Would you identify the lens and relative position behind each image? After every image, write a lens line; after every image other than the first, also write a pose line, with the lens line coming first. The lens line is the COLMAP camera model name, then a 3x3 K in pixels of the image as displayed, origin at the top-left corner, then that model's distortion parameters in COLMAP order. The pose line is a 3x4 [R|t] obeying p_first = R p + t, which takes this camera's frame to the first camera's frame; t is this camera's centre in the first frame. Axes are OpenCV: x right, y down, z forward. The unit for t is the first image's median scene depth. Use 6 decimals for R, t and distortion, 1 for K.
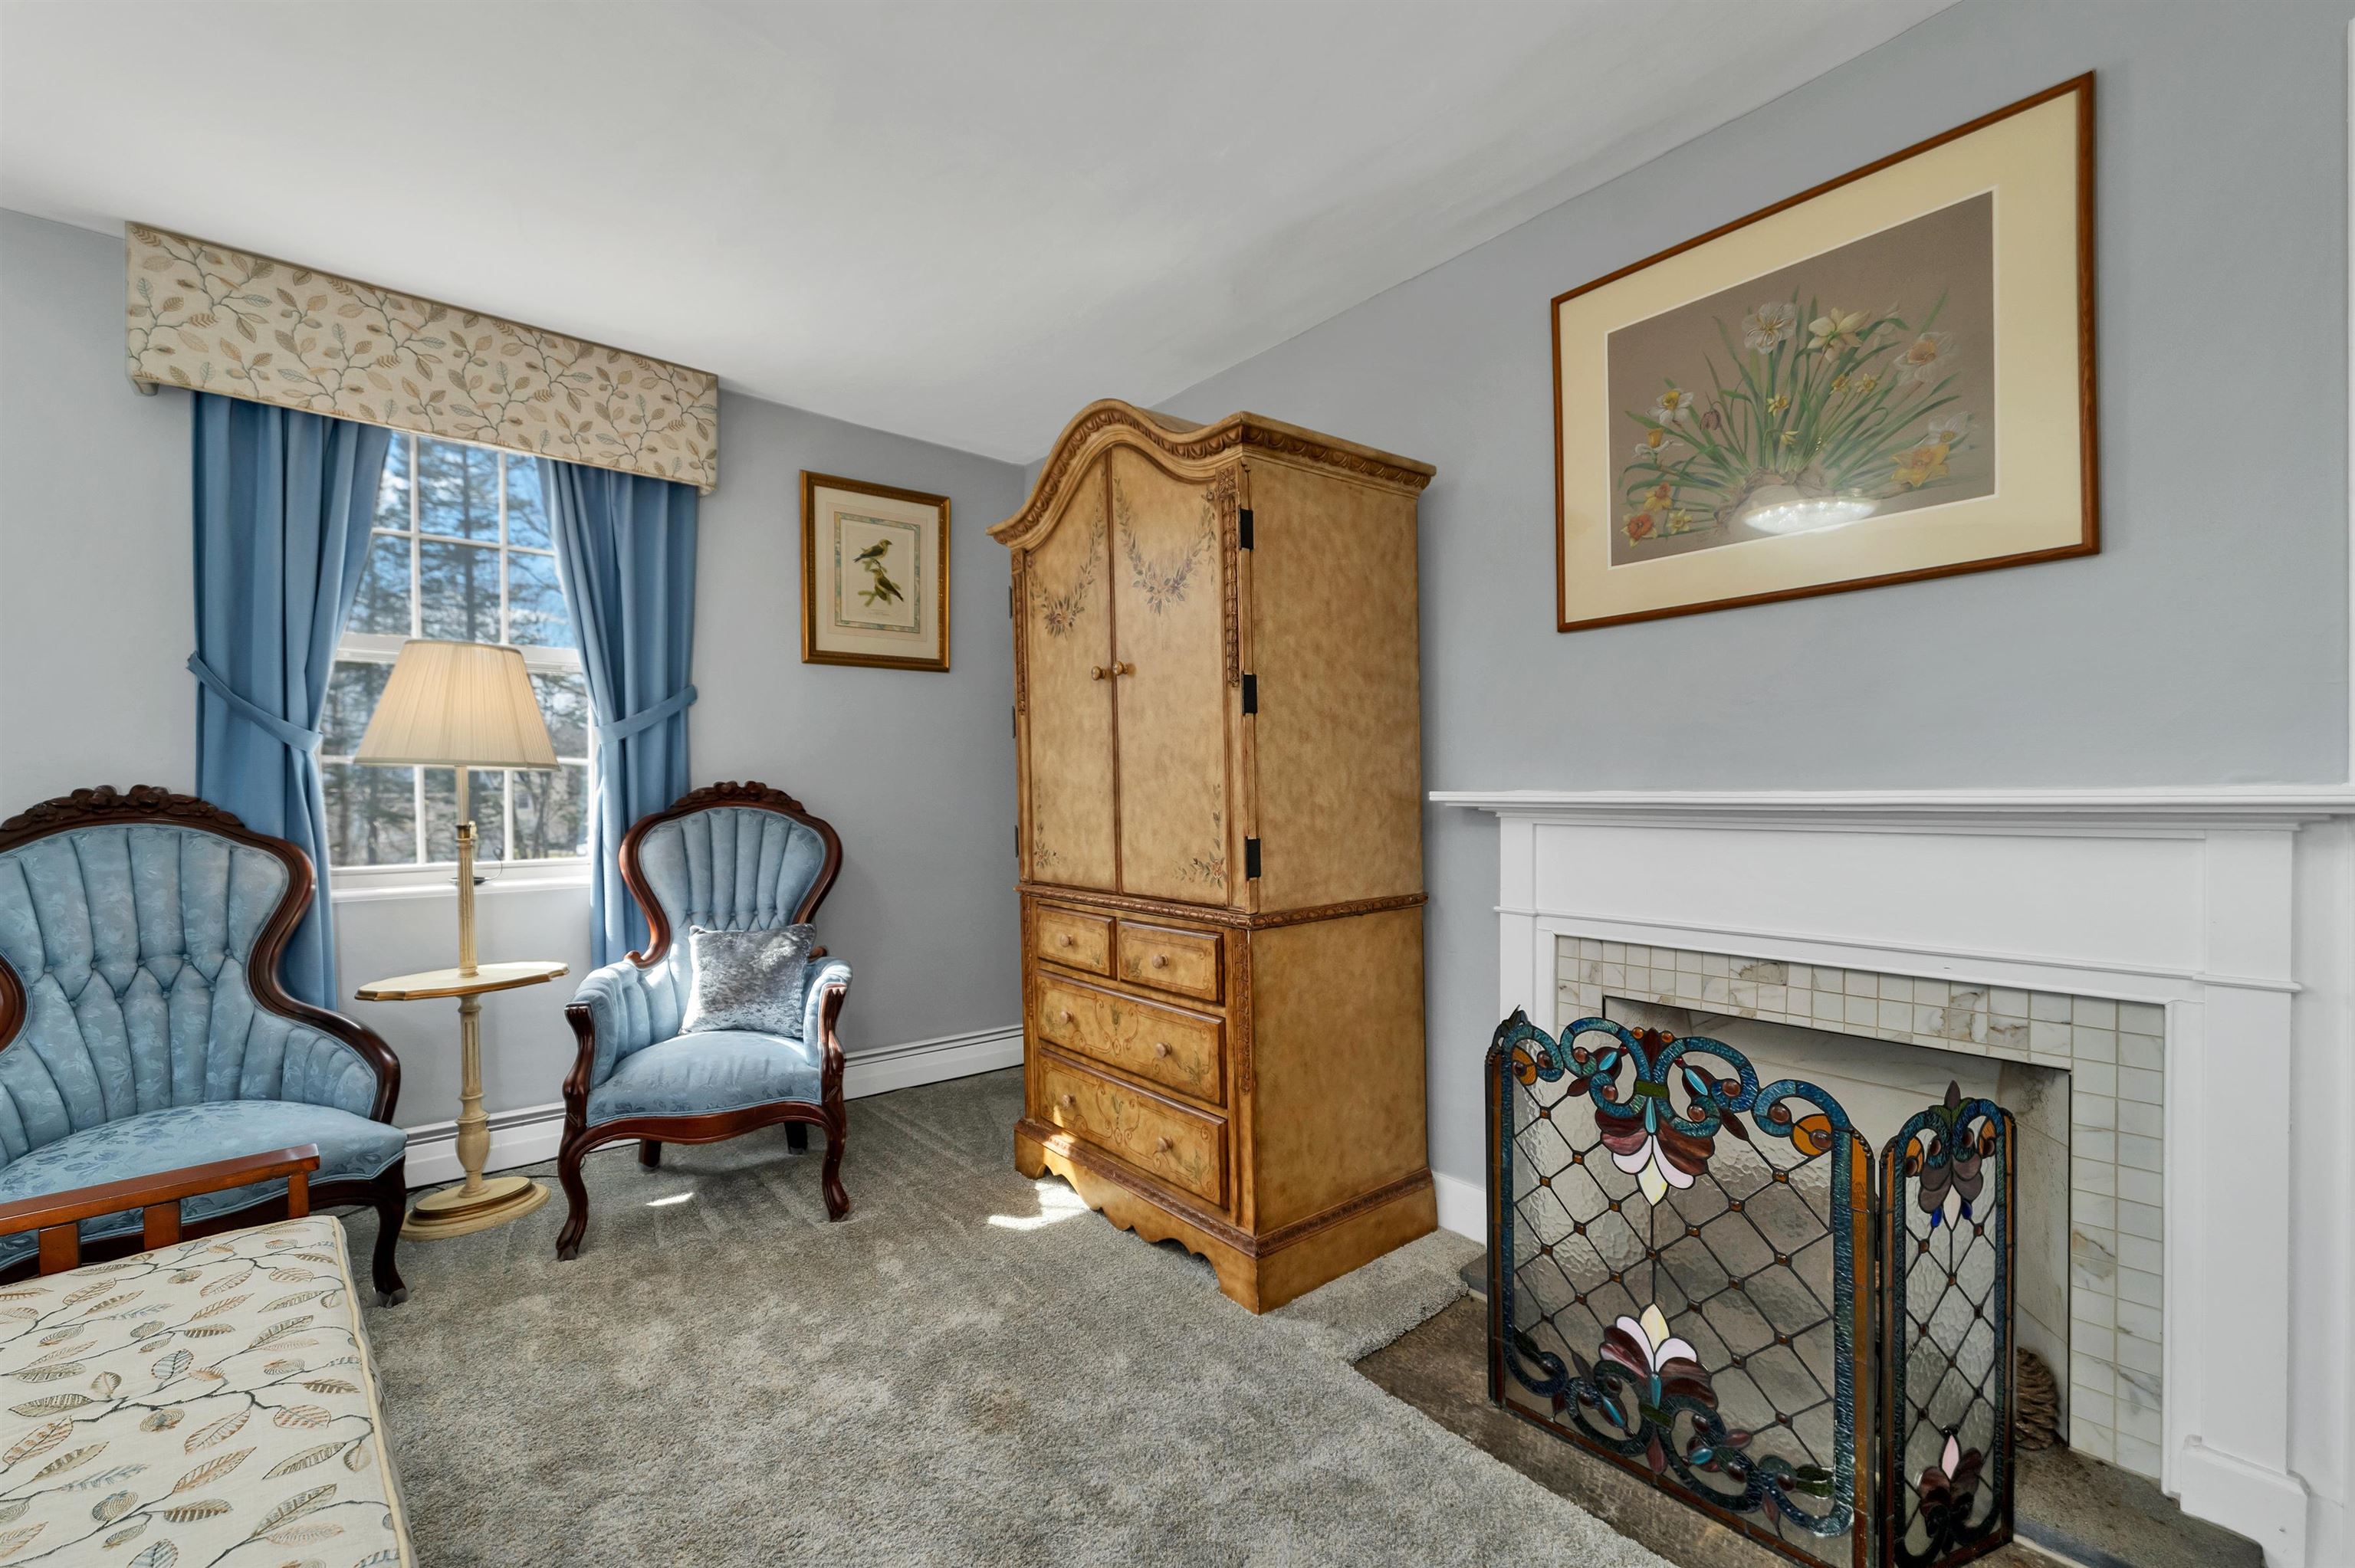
lens RADIAL K [[995.9, 0, 1180.1], [0, 995.9, 794.5], [0, 0, 1]] dist [0.001316, 0.001501]
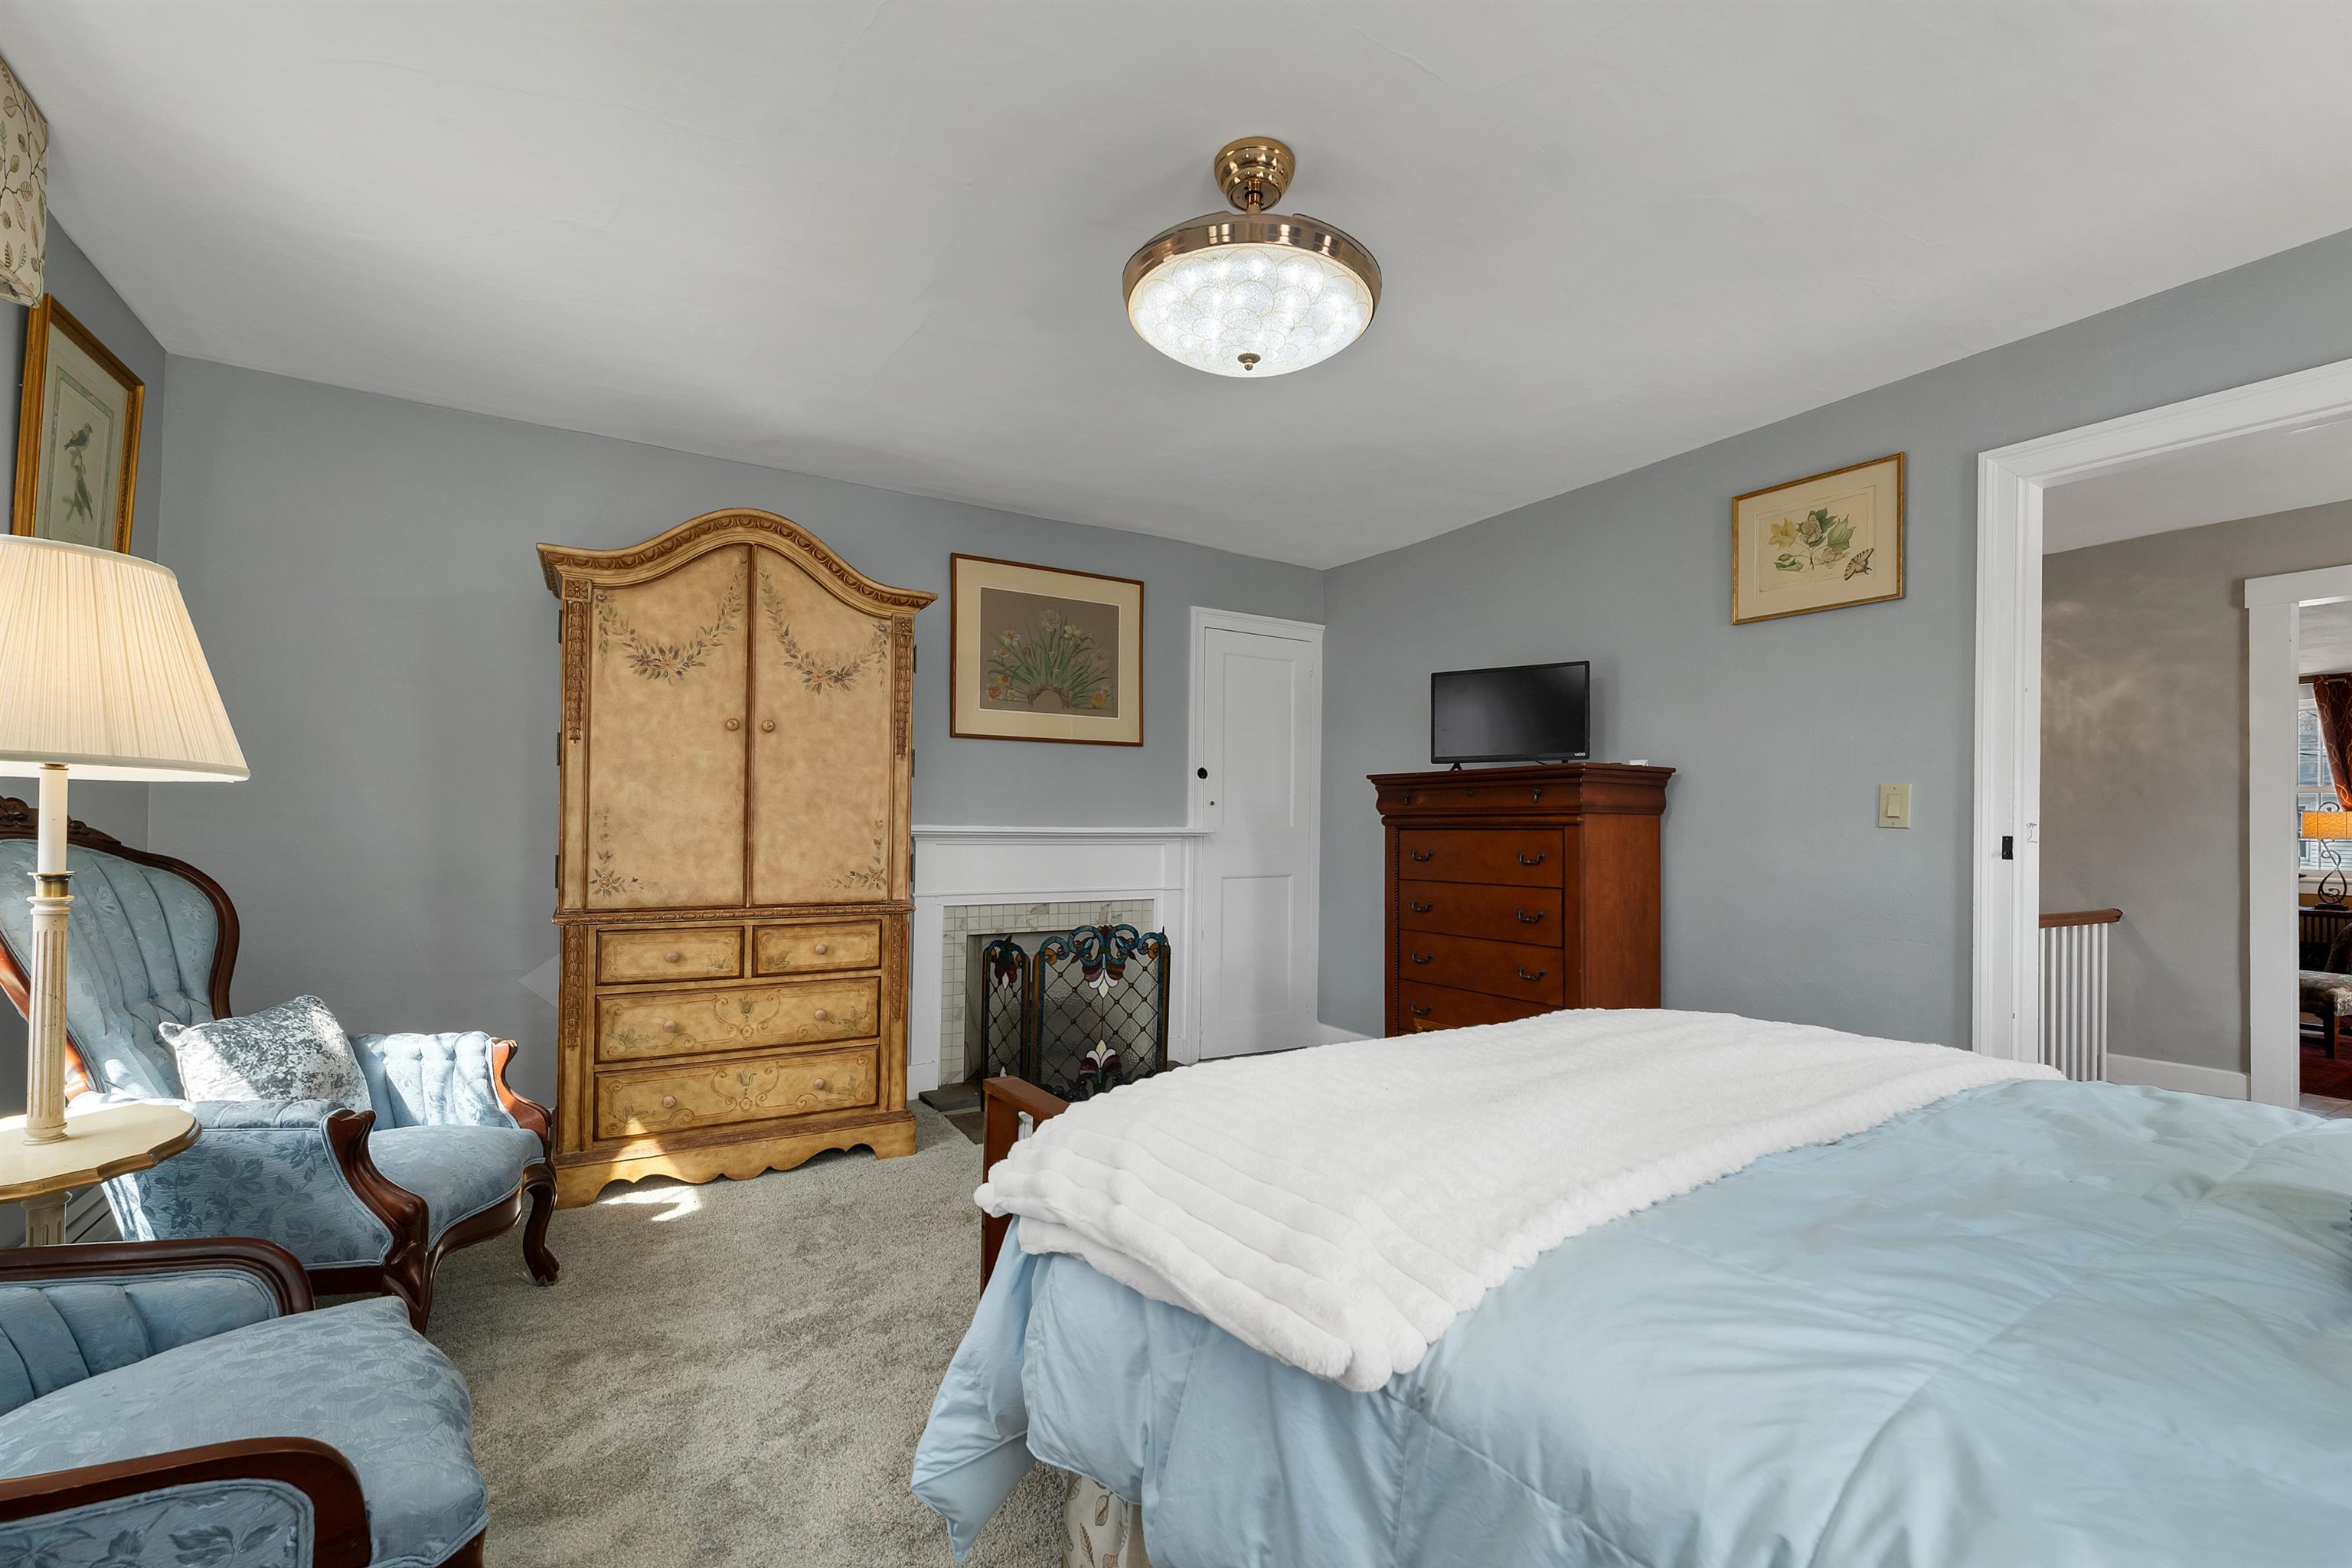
lens RADIAL K [[994.8, 0, 1186.3], [0, 994.8, 801.5], [0, 0, 1]] dist [0.001316, 0.001501]
pose [[0.135350, 0.028431, 0.990390, -1.301991], [-0.011328, 0.999567, -0.027146, -0.002711], [-0.990733, -0.007545, 0.135614, 0.321793]]
